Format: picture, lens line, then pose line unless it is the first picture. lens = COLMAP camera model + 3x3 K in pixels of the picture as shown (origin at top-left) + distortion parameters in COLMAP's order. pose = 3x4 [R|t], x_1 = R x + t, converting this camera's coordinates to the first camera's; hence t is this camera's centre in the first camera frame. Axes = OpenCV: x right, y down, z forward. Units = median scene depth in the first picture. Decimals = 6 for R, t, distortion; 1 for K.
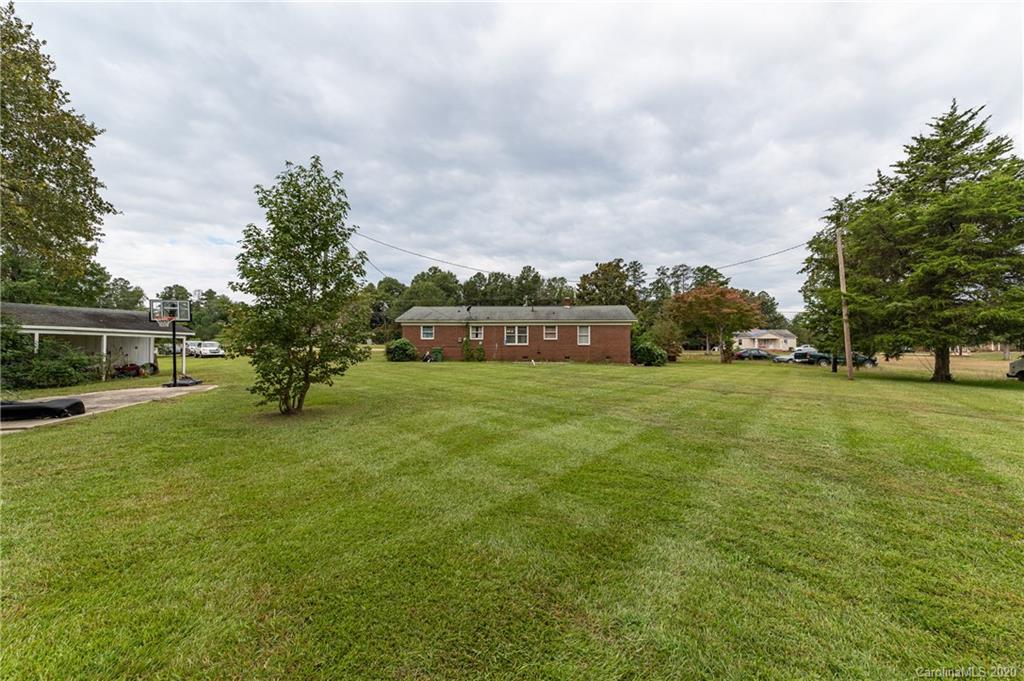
lens RADIAL K [[399.7, 0, 512.9], [0, 399.7, 341.7], [0, 0, 1]] dist [0.015838, -0.000127]
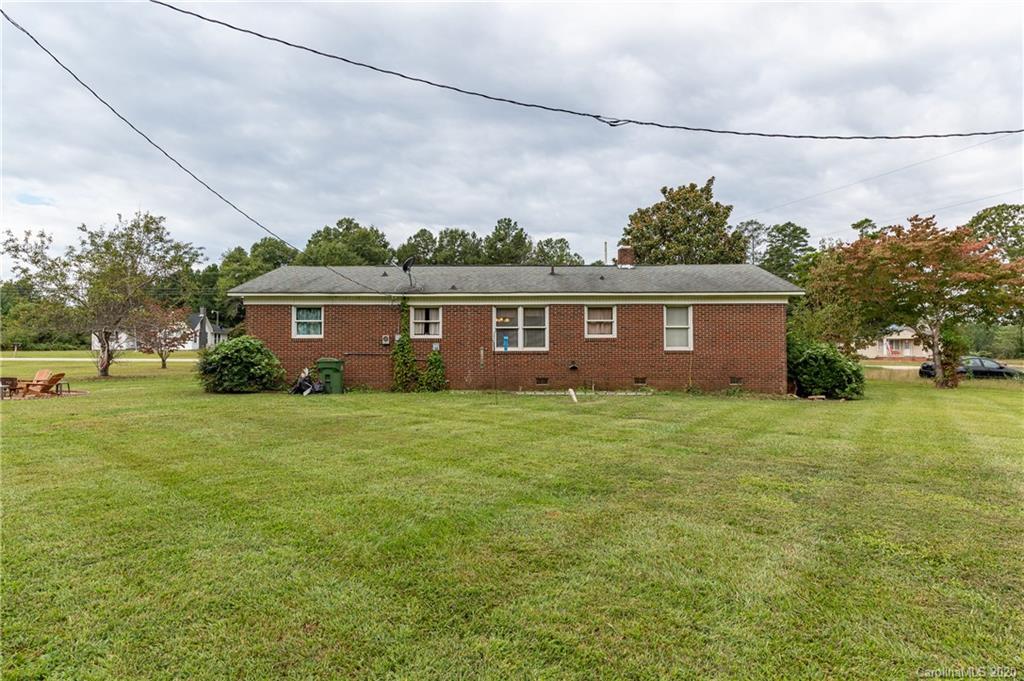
lens RADIAL K [[604.1, 0, 513.6], [0, 604.1, 338.6], [0, 0, 1]] dist [0.017953, -0.000277]
pose [[0.997788, -0.002420, 0.066437, -0.041420], [0.003207, 0.999926, -0.011755, 0.002389], [-0.066404, 0.011942, 0.997721, 0.360291]]
